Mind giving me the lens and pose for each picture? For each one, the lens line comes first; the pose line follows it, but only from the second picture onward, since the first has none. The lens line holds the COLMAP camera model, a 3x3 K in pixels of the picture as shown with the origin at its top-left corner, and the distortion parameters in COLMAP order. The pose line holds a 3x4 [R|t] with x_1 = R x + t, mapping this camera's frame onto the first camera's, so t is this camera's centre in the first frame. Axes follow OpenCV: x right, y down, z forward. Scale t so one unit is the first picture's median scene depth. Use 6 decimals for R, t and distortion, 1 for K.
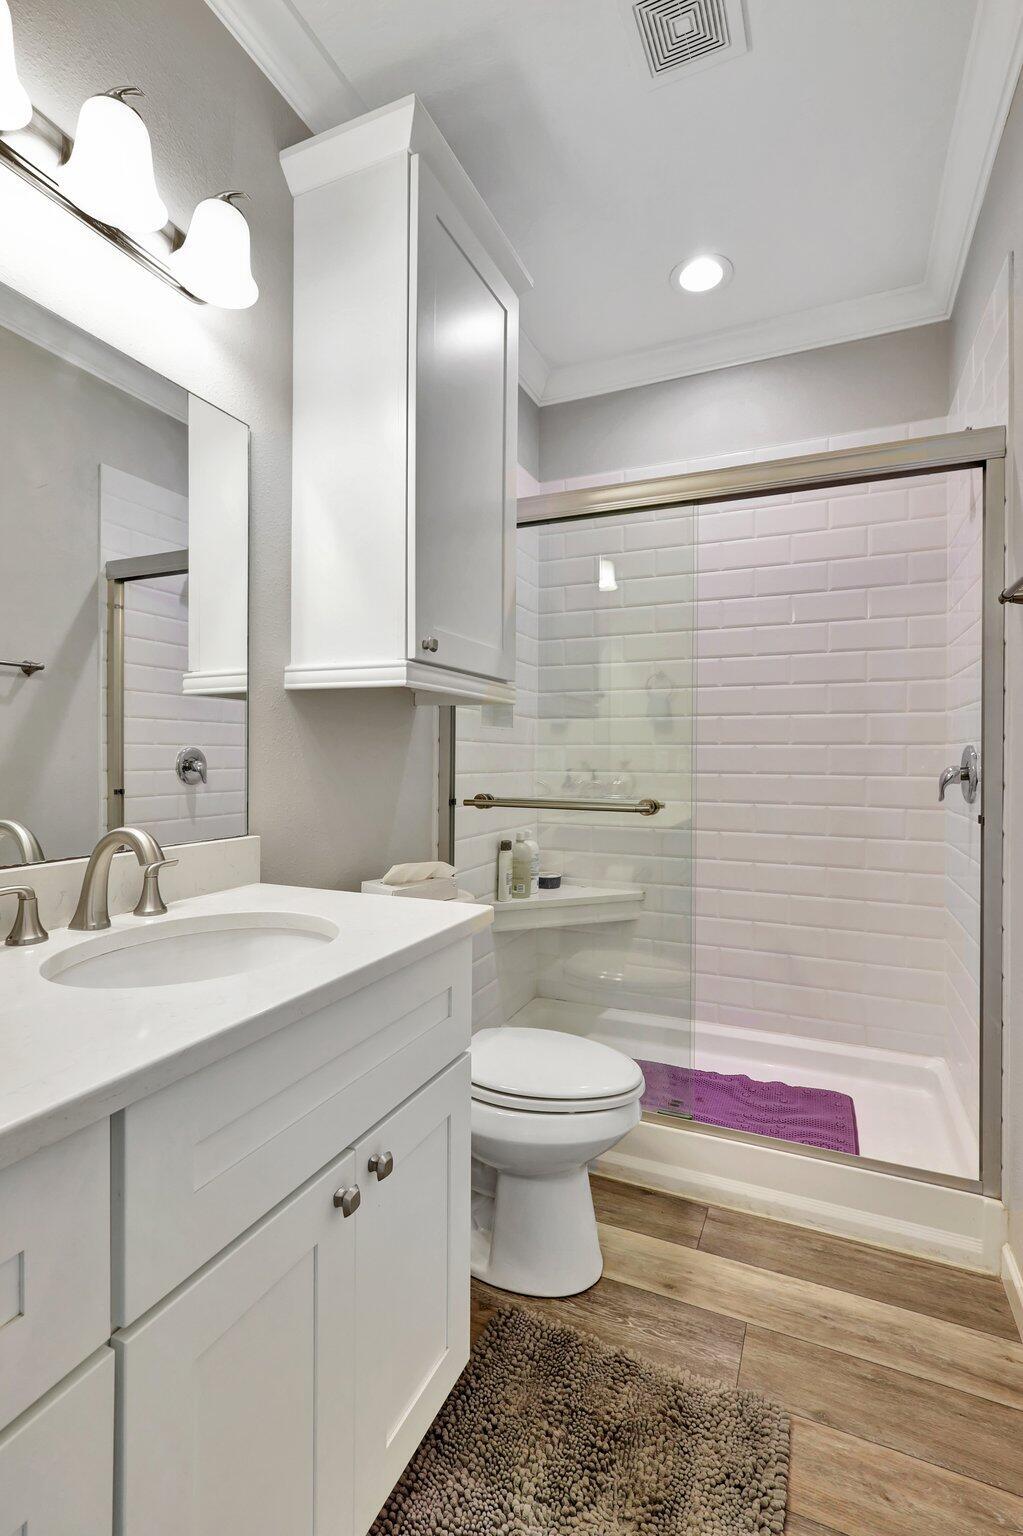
lens RADIAL K [[704.5, 0, 515.5], [0, 704.5, 771.7], [0, 0, 1]] dist [-0.001221, 0.000165]
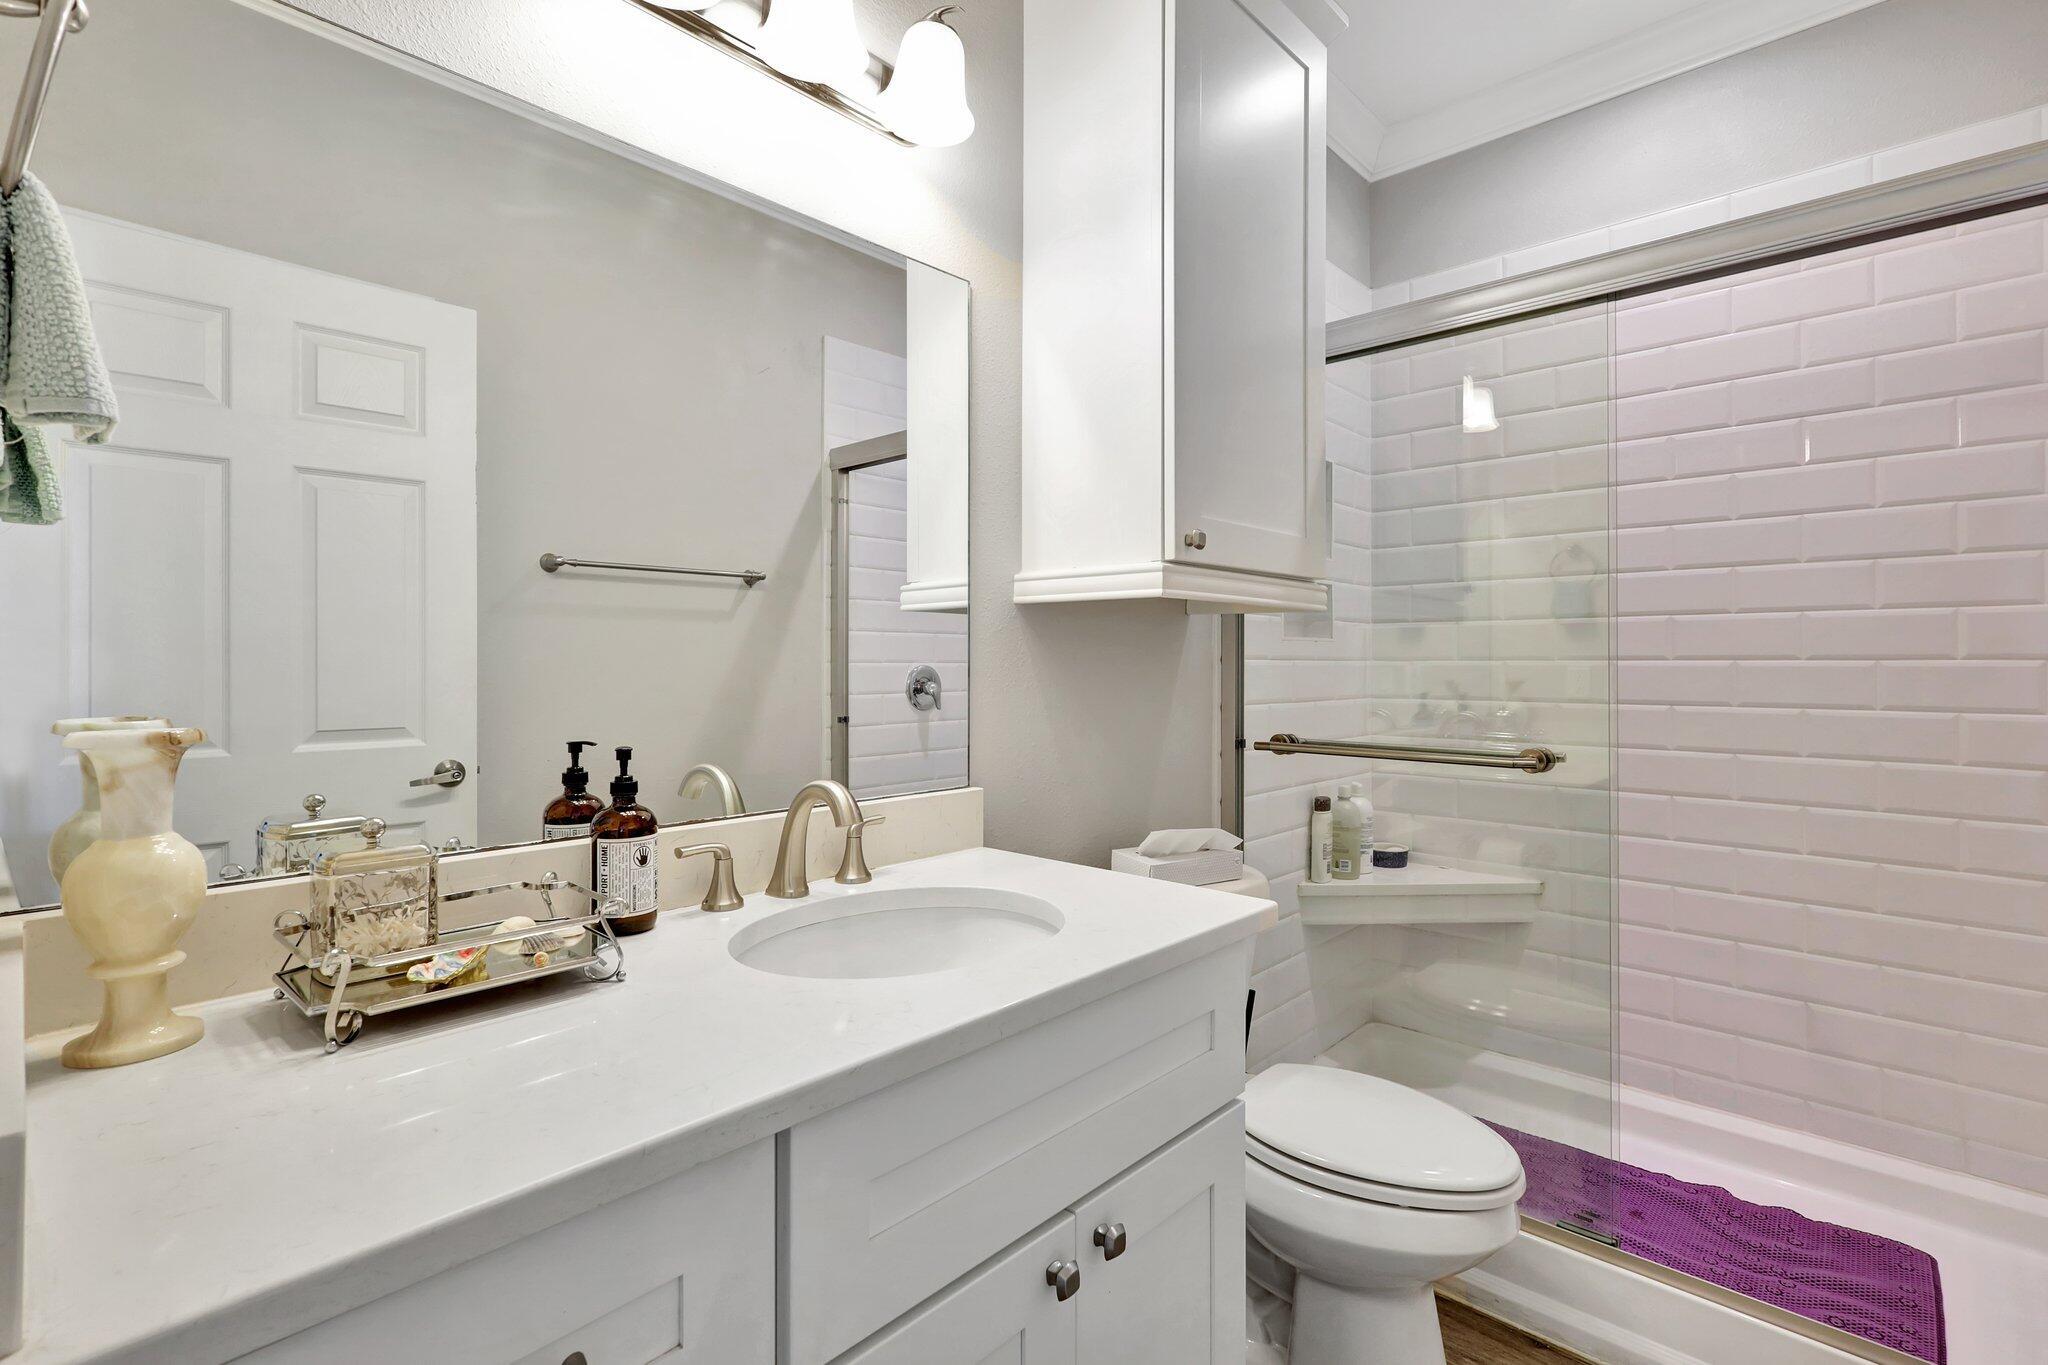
lens RADIAL K [[949.3, 0, 1028.8], [0, 949.3, 676.7], [0, 0, 1]] dist [-0.002530, 0.001218]
pose [[0.946004, -0.001874, -0.324151, 0.025417], [-0.002508, 0.999911, -0.013100, -0.015164], [0.324146, 0.013206, 0.945915, -0.001953]]
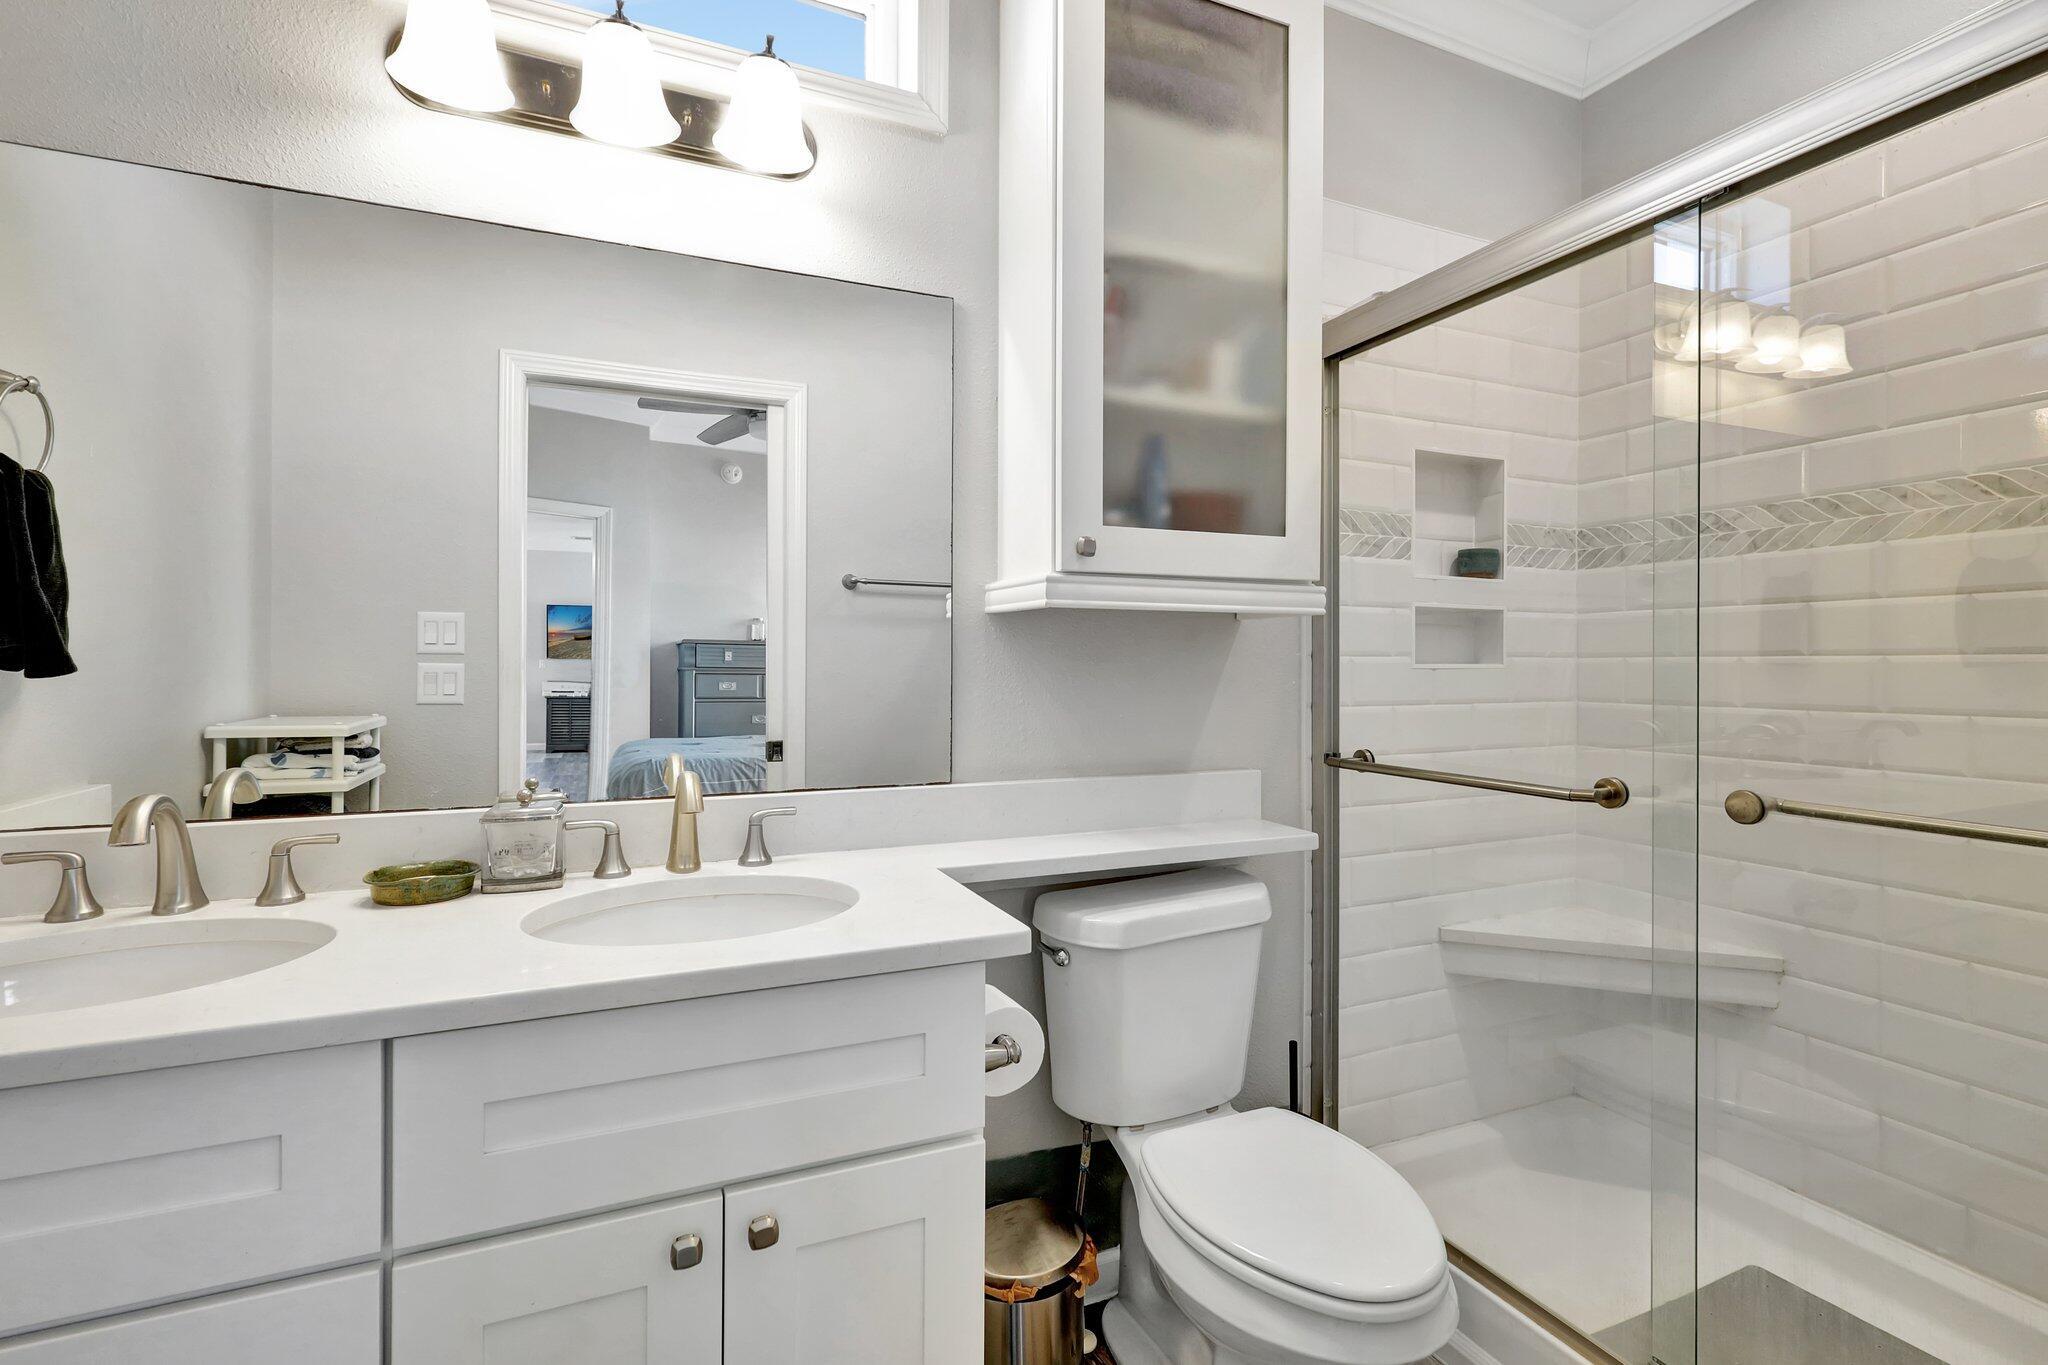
lens RADIAL K [[944.7, 0, 1028.3], [0, 944.7, 670.3], [0, 0, 1]] dist [-0.002584, 0.001102]
pose [[0.740629, 0.002445, -0.671909, 0.338922], [-0.014182, 0.999827, -0.011994, -0.028187], [0.671764, 0.018412, 0.740536, 0.161304]]
